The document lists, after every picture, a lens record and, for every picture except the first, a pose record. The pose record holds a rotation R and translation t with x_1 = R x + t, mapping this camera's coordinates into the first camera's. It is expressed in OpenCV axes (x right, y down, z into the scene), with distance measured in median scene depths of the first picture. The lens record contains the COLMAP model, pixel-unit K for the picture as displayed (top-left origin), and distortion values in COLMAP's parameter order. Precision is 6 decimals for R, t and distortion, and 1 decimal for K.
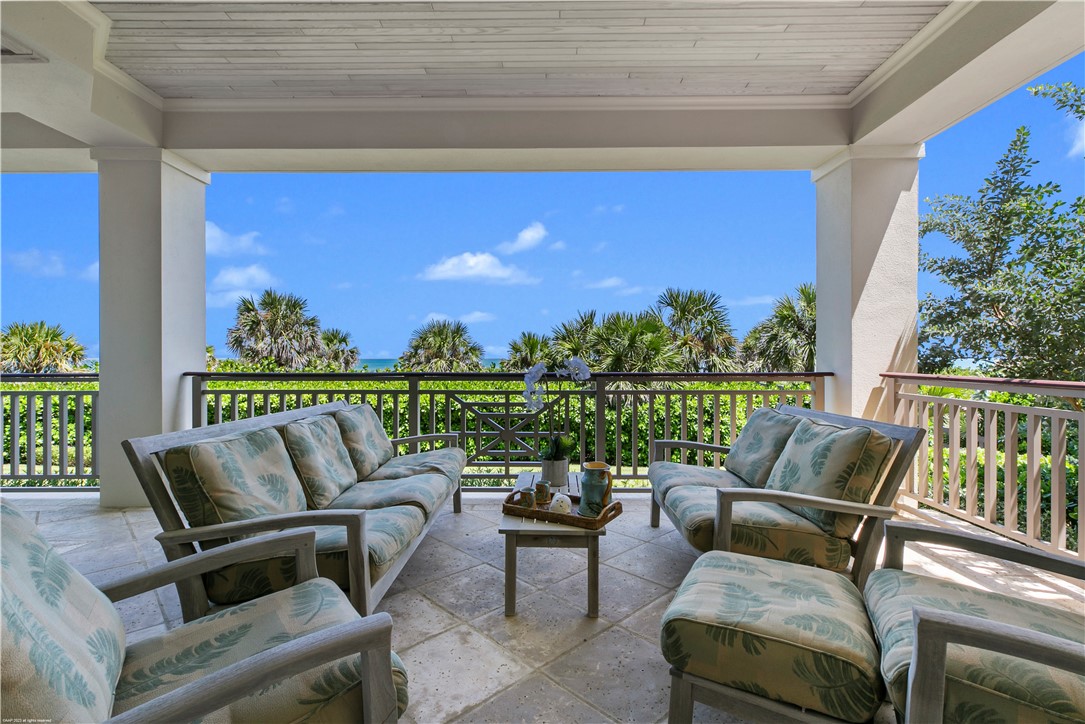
lens RADIAL K [[493.5, 0, 545.0], [0, 493.5, 361.7], [0, 0, 1]] dist [0.002751, 0.000199]
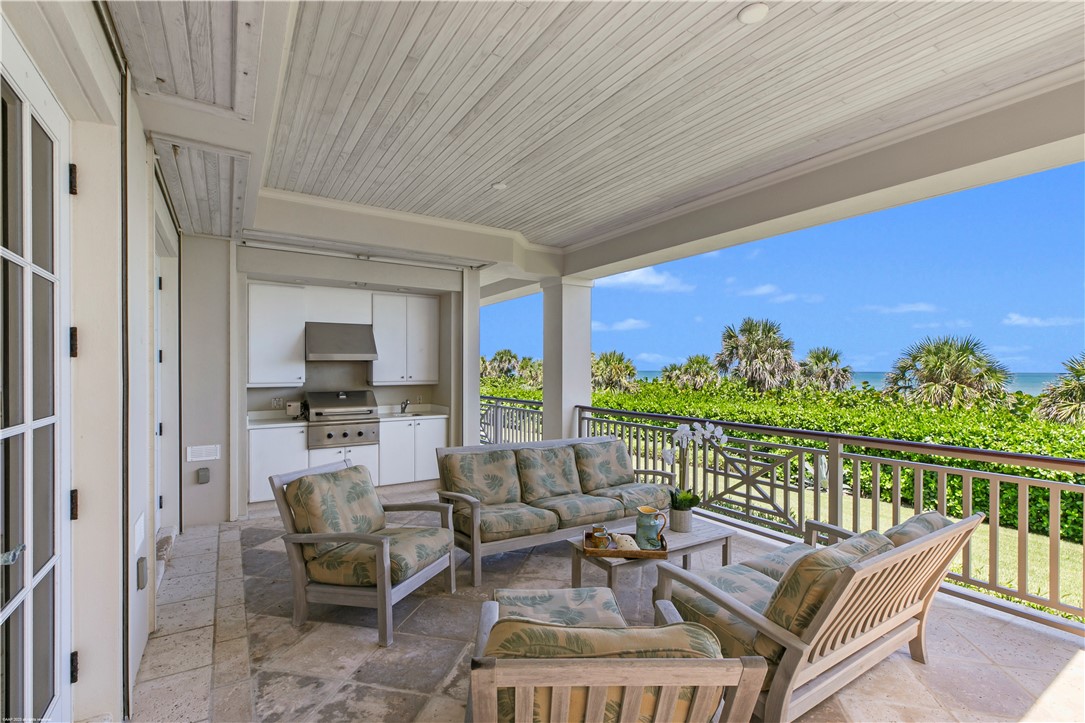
lens RADIAL K [[493.5, 0, 546.2], [0, 493.5, 364.8], [0, 0, 1]] dist [0.002751, 0.000199]
pose [[0.545573, -0.002440, -0.838060, 0.136656], [-0.011384, 0.999882, -0.010322, -0.022019], [0.837986, 0.015172, 0.545481, 0.003051]]
